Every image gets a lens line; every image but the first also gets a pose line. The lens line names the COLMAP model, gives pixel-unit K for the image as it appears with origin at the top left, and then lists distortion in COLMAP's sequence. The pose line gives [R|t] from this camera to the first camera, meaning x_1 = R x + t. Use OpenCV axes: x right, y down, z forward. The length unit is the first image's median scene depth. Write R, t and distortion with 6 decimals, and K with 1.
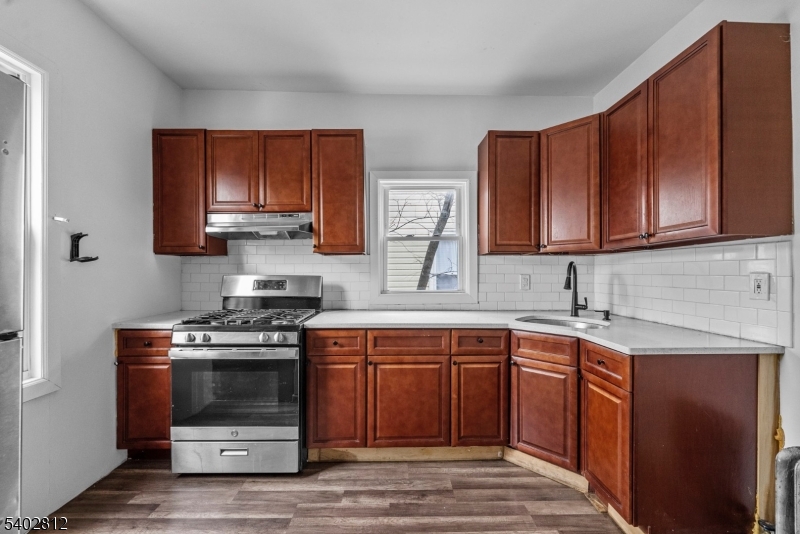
lens RADIAL K [[322.9, 0, 400.3], [0, 322.9, 280.6], [0, 0, 1]] dist [-0.001735, -0.000124]
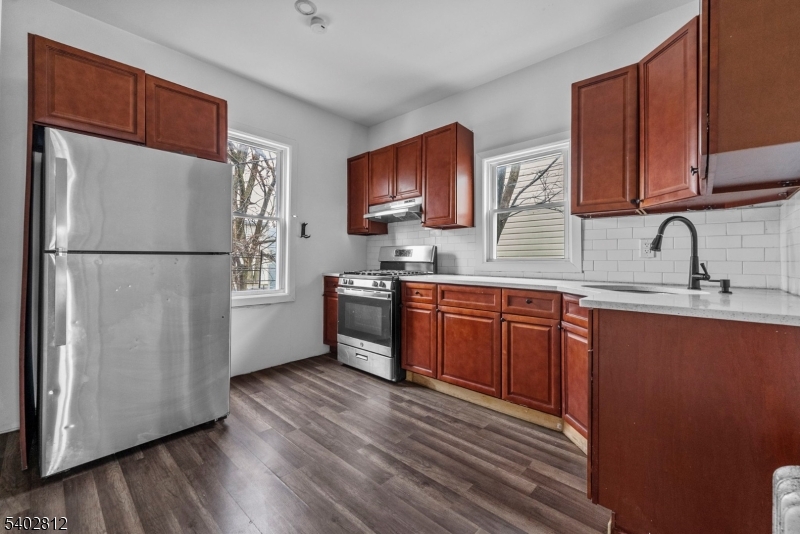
lens RADIAL K [[324.7, 0, 400.0], [0, 324.7, 267.0], [0, 0, 1]] dist [0.000040, 0.000066]
pose [[0.726030, 0.018986, -0.687401, 0.649641], [-0.024170, 0.999706, 0.002083, 0.085080], [0.687239, 0.015102, 0.726275, -0.019963]]
